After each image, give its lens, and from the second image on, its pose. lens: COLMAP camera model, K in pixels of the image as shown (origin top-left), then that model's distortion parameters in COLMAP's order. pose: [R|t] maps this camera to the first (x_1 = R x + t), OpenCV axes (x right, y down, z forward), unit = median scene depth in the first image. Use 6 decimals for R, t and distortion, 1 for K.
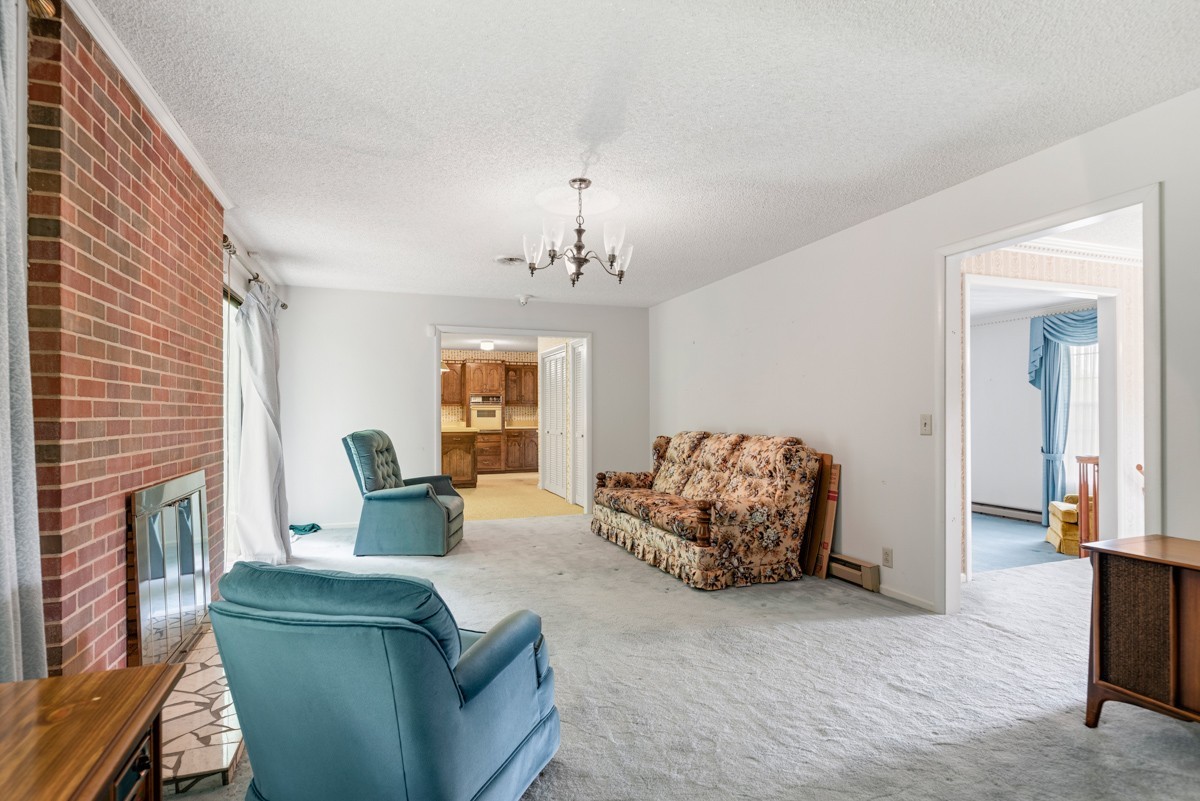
lens RADIAL K [[584.6, 0, 581.8], [0, 584.6, 415.6], [0, 0, 1]] dist [-0.004337, 0.000828]
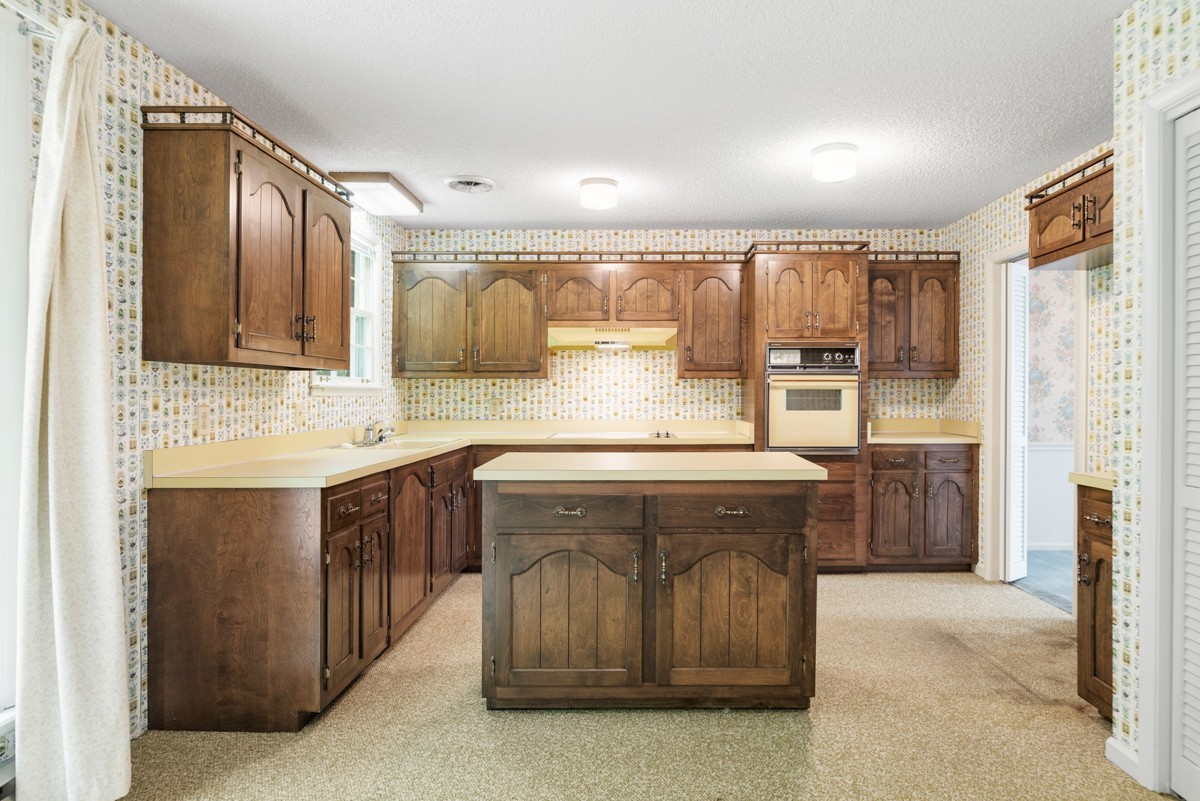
lens RADIAL K [[691.1, 0, 628.9], [0, 691.1, 393.6], [0, 0, 1]] dist [-0.004434, 0.000744]
pose [[0.939644, 0.002794, -0.342143, -0.329498], [-0.005153, 0.999969, -0.005986, -0.010165], [0.342116, 0.007388, 0.939629, 1.518507]]
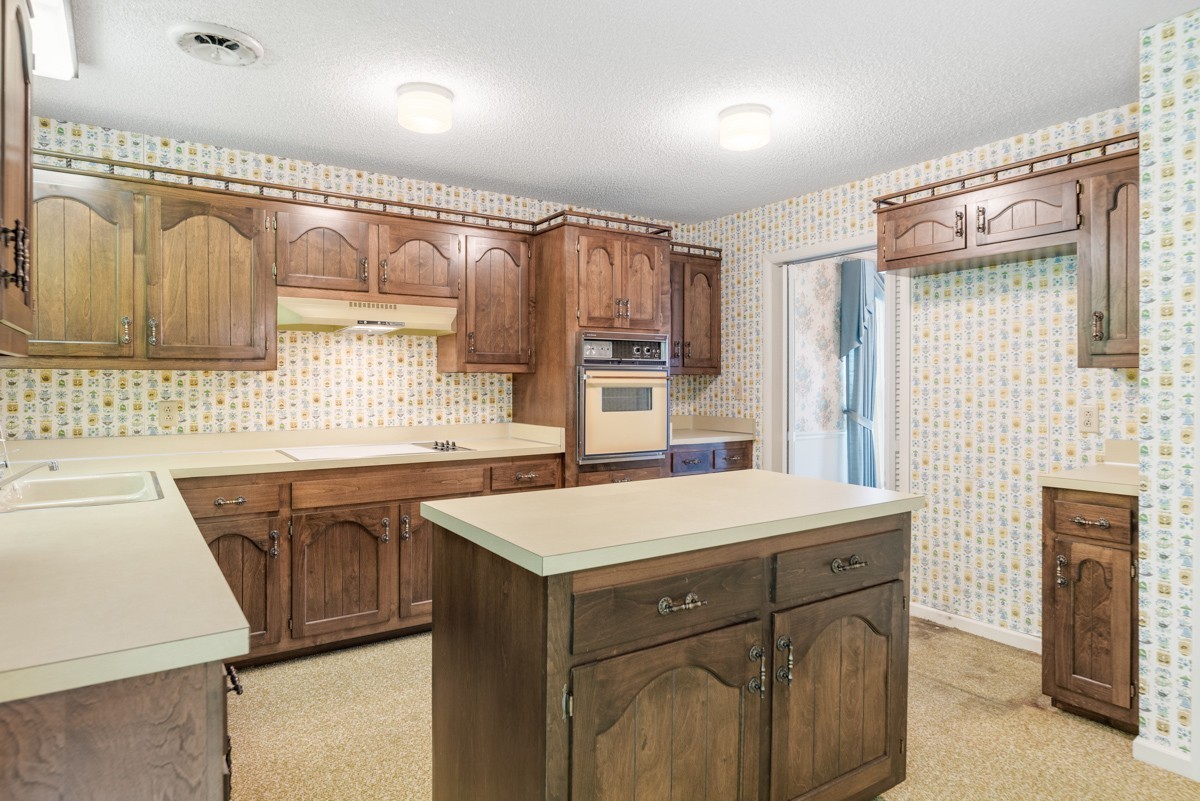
lens RADIAL K [[691.1, 0, 587.4], [0, 691.1, 386.0], [0, 0, 1]] dist [-0.004434, 0.000744]
pose [[0.972348, 0.002269, 0.233528, -0.690073], [-0.001470, 0.999992, -0.003595, -0.022594], [-0.233534, 0.003152, 0.972344, 1.712339]]
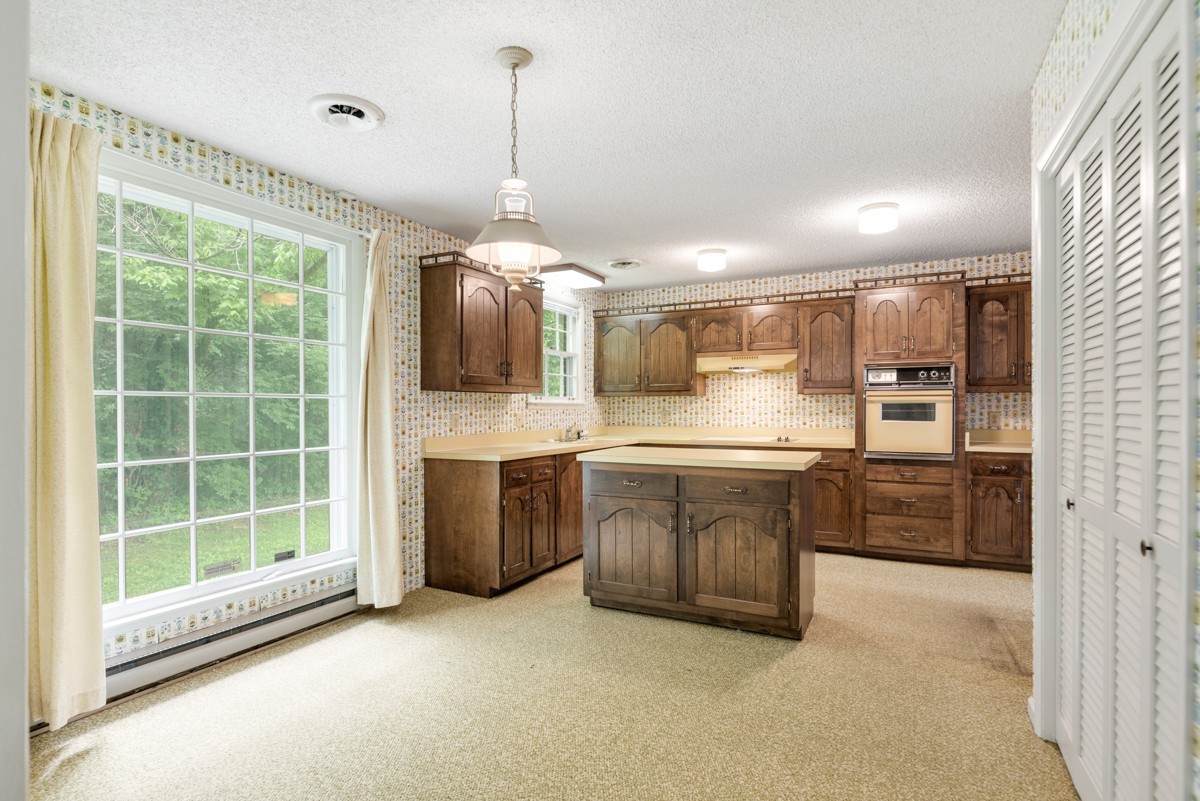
lens RADIAL K [[584.6, 0, 594.1], [0, 584.6, 409.9], [0, 0, 1]] dist [-0.004337, 0.000828]
pose [[0.682666, 0.004892, -0.730715, -0.050046], [-0.005024, 0.999985, 0.002001, -0.011547], [0.730714, 0.002305, 0.682680, 1.489978]]
